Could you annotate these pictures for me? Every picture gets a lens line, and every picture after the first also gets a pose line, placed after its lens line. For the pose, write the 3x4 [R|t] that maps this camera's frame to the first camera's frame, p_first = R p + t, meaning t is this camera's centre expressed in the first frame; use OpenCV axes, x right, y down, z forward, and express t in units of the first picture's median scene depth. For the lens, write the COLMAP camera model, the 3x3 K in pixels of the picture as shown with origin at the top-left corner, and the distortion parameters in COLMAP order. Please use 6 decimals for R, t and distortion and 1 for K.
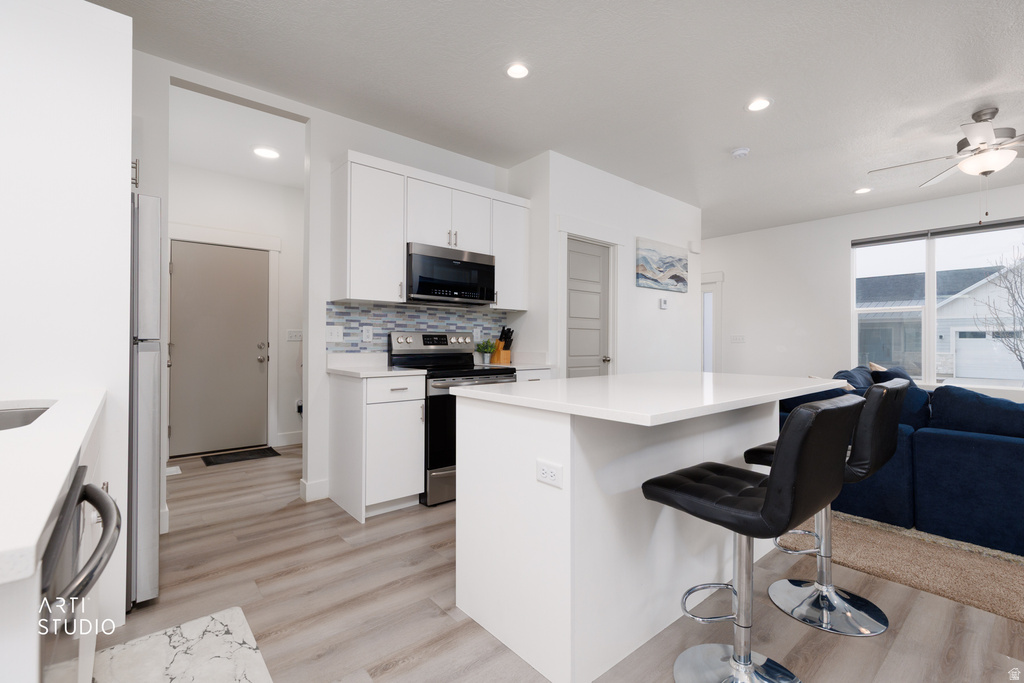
lens RADIAL K [[457.0, 0, 515.4], [0, 457.0, 340.8], [0, 0, 1]] dist [0.007394, -0.000933]
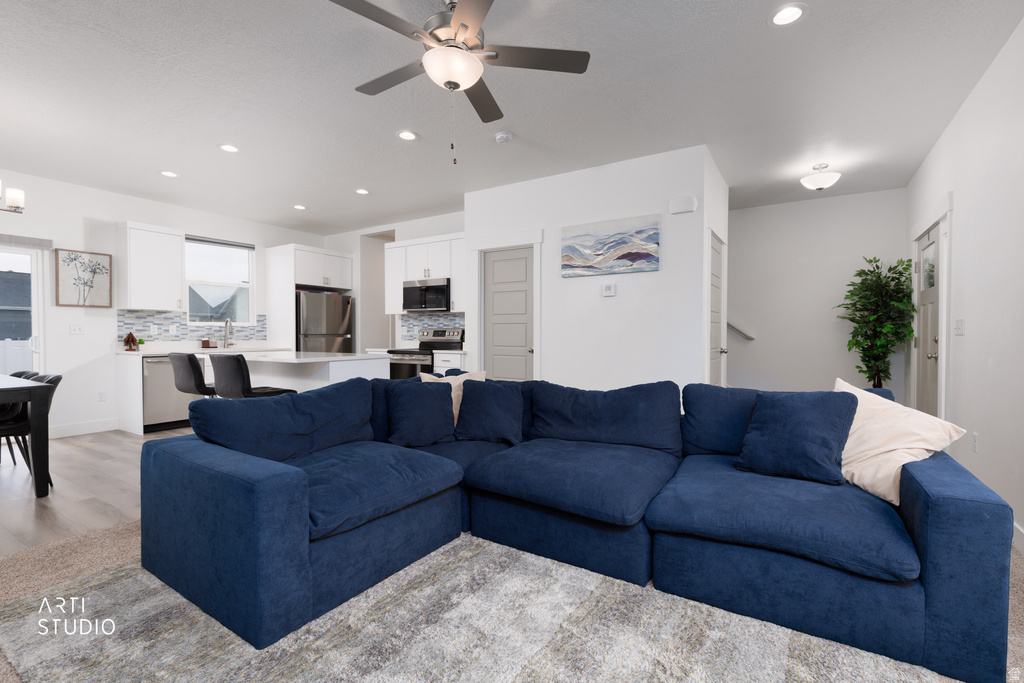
lens RADIAL K [[457.0, 0, 516.5], [0, 457.0, 344.1], [0, 0, 1]] dist [0.007394, -0.000933]
pose [[0.296127, 0.017738, -0.954984, 1.508419], [0.002738, 0.999808, 0.019420, 0.005206], [0.955145, -0.008365, 0.296022, 0.783568]]
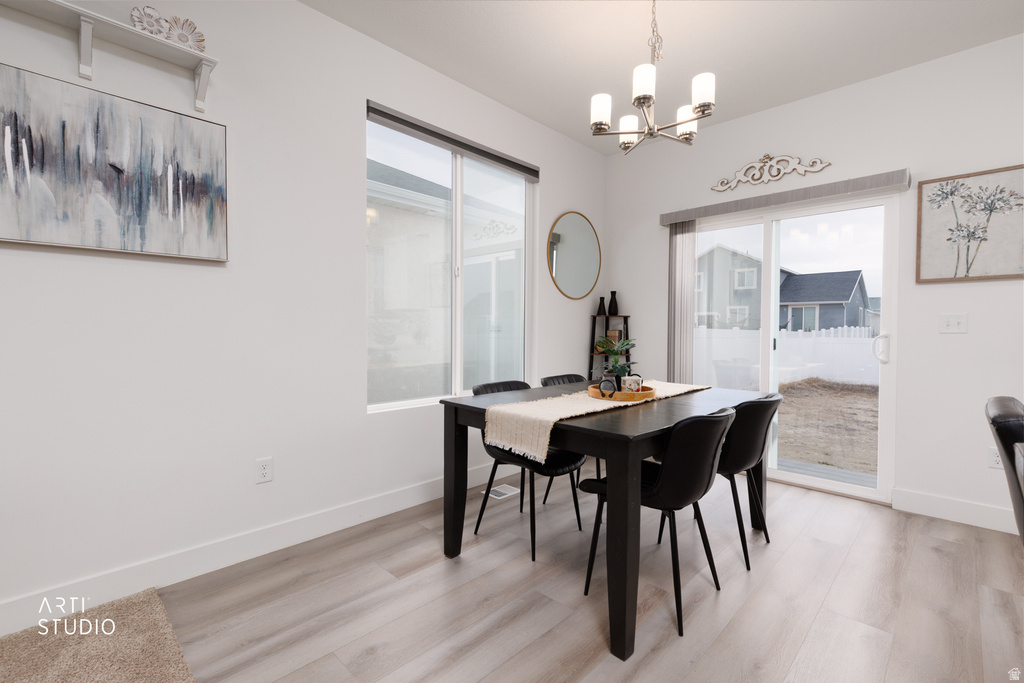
lens RADIAL K [[457.0, 0, 515.0], [0, 457.0, 337.6], [0, 0, 1]] dist [0.007394, -0.000933]
pose [[-0.995476, -0.007818, -0.094687, 0.574149], [-0.009315, 0.999838, 0.015377, 0.001289], [0.094551, 0.016189, -0.995388, 0.604281]]
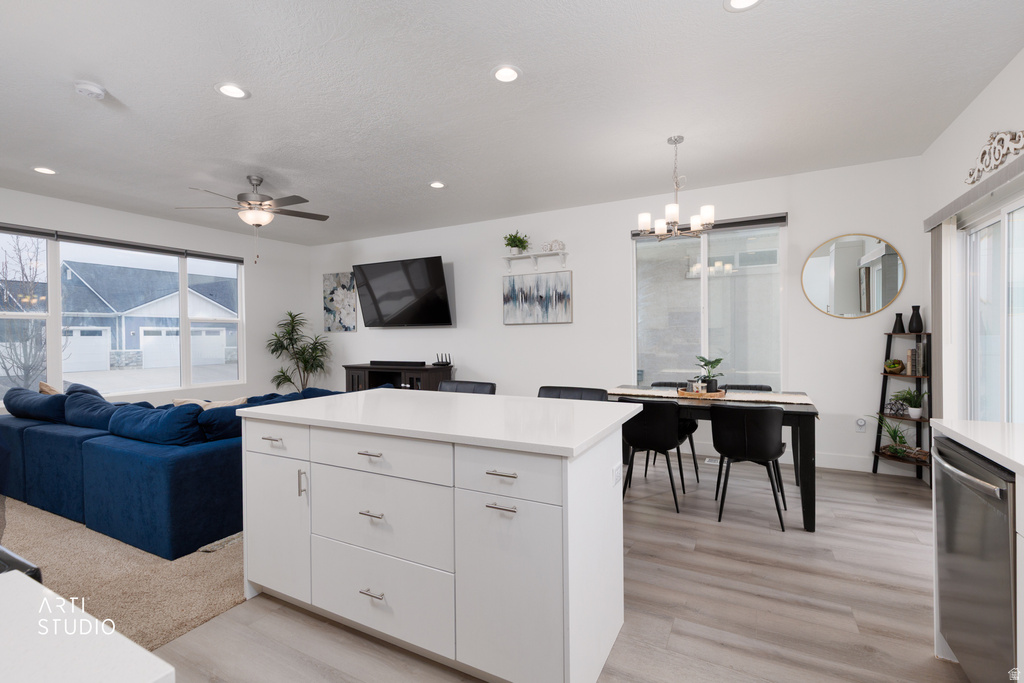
lens RADIAL K [[457.0, 0, 517.8], [0, 457.0, 337.9], [0, 0, 1]] dist [0.007394, -0.000933]
pose [[-0.371842, -0.000916, 0.928296, -0.411883], [0.007637, 0.999963, 0.004046, -0.038413], [-0.928265, 0.008594, -0.371821, 0.705391]]
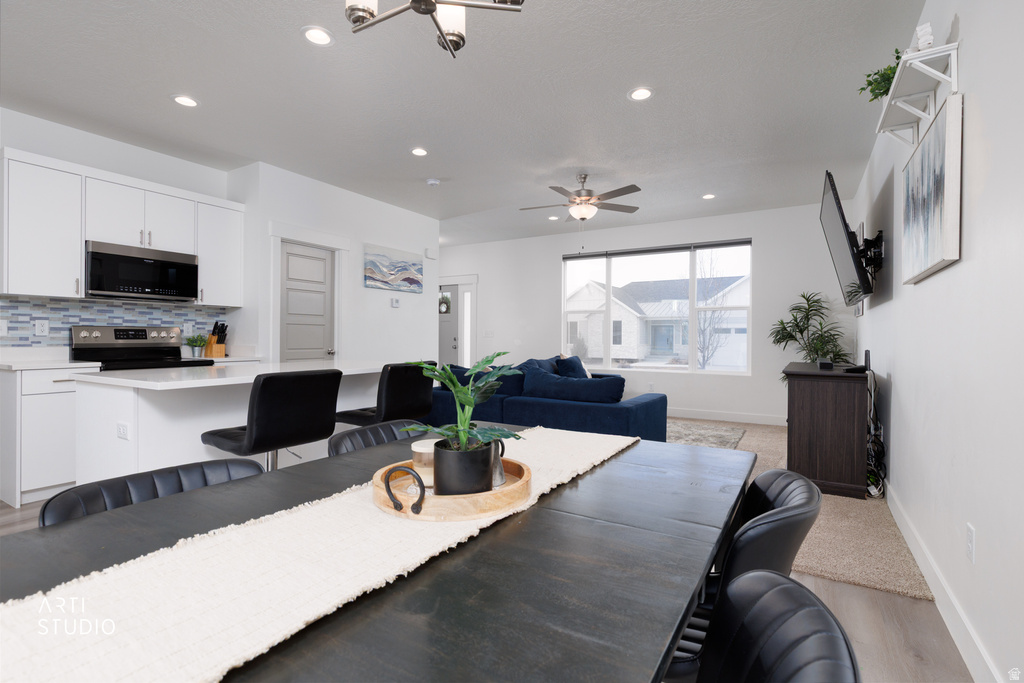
lens RADIAL K [[484.9, 0, 514.5], [0, 484.9, 339.5], [0, 0, 1]] dist [0.000389, 0.001238]
pose [[0.947170, -0.000135, 0.320732, 0.297117], [-0.002919, 0.999955, 0.009041, -0.002398], [-0.320719, -0.009500, 0.947127, -0.320386]]
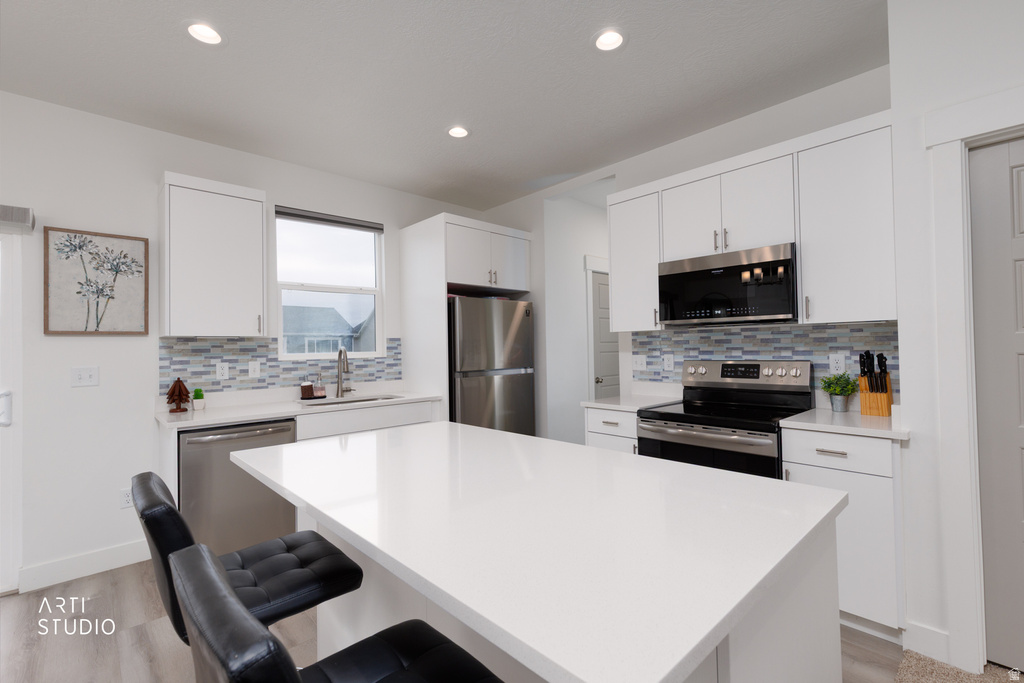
lens RADIAL K [[457.0, 0, 515.7], [0, 457.0, 340.1], [0, 0, 1]] dist [0.007394, -0.000933]
pose [[0.050055, -0.021275, -0.998520, 0.579472], [0.020218, 0.999590, -0.020284, -0.046139], [0.998542, -0.019173, 0.050464, 0.592166]]
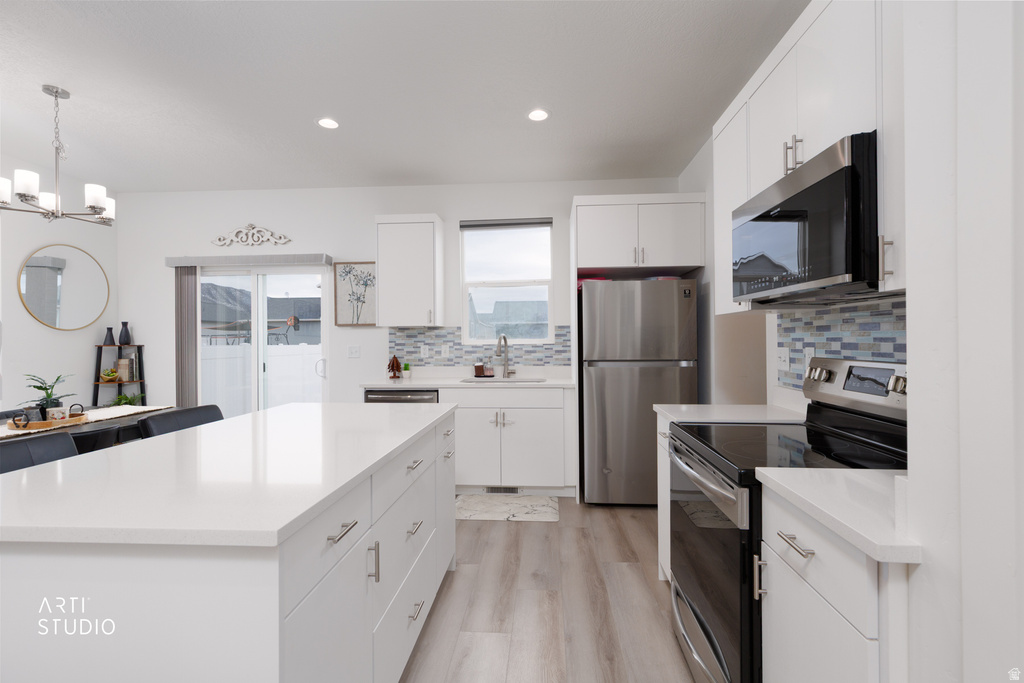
lens RADIAL K [[457.0, 0, 514.2], [0, 457.0, 338.2], [0, 0, 1]] dist [0.007394, -0.000933]
pose [[-0.702067, 0.000583, -0.712110, 0.362418], [0.007630, 0.999948, -0.006704, -0.040946], [0.712070, -0.010140, -0.702035, 1.075415]]
